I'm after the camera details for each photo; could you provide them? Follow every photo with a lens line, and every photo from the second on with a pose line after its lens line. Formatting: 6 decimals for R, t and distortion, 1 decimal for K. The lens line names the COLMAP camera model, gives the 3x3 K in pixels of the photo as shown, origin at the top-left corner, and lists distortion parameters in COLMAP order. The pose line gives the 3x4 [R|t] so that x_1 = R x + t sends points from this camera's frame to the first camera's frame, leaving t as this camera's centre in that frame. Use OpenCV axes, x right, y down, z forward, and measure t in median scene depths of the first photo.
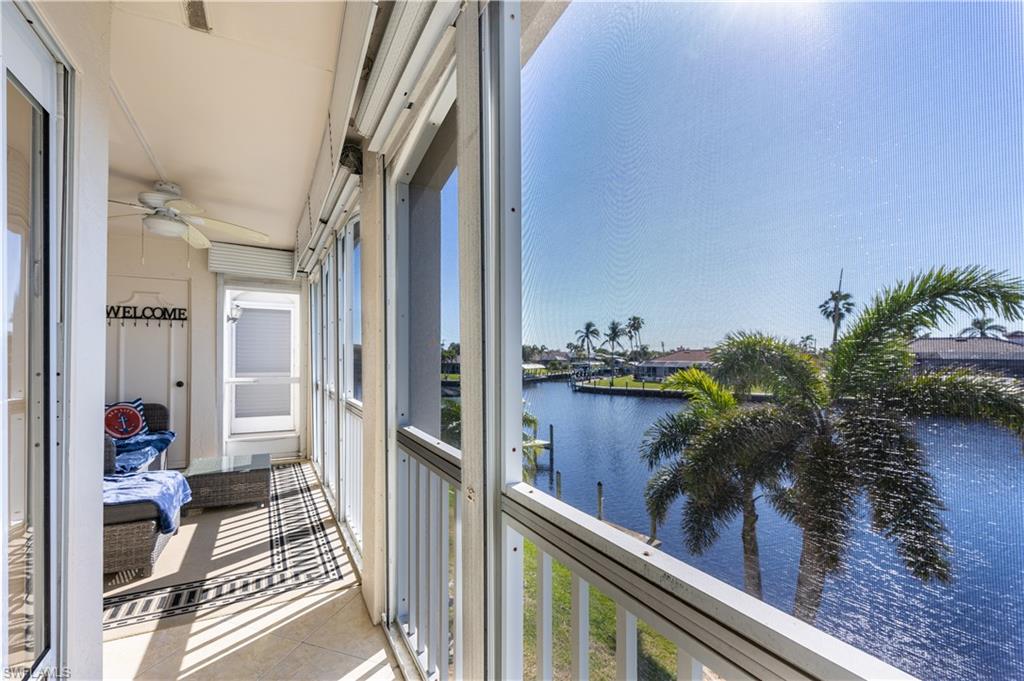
lens RADIAL K [[421.3, 0, 515.9], [0, 421.3, 395.8], [0, 0, 1]] dist [-0.000491, -0.000142]
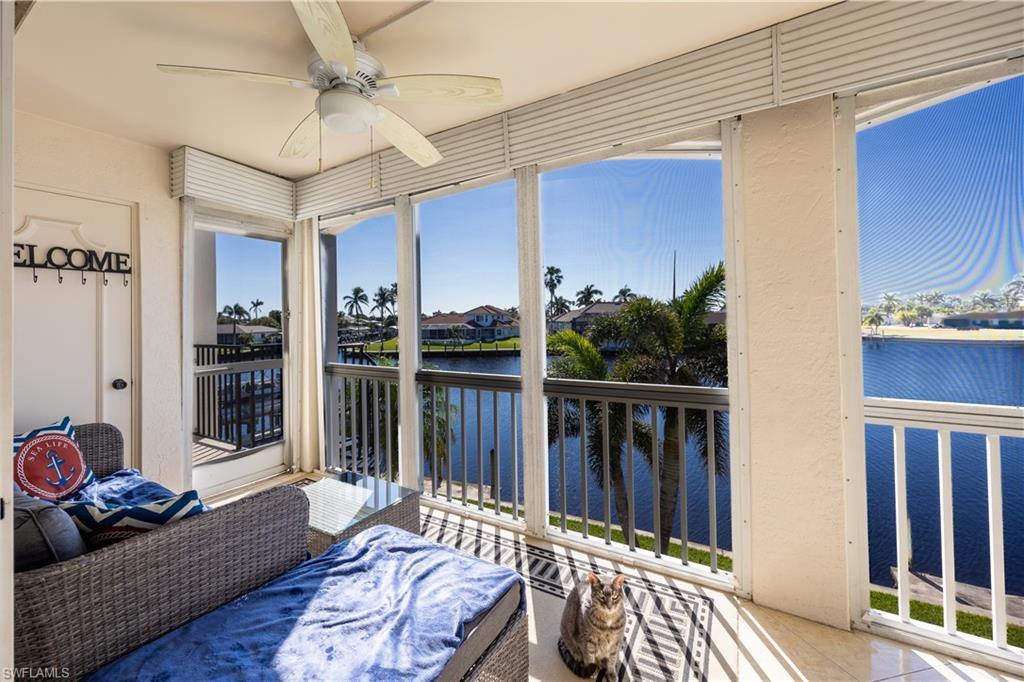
lens RADIAL K [[406.3, 0, 493.6], [0, 406.3, 344.0], [0, 0, 1]] dist [-0.002286, -0.000266]
pose [[0.875067, -0.052451, 0.481151, -0.975518], [0.070108, 0.997363, -0.018781, -0.057186], [-0.478896, 0.050168, 0.876437, 0.428893]]
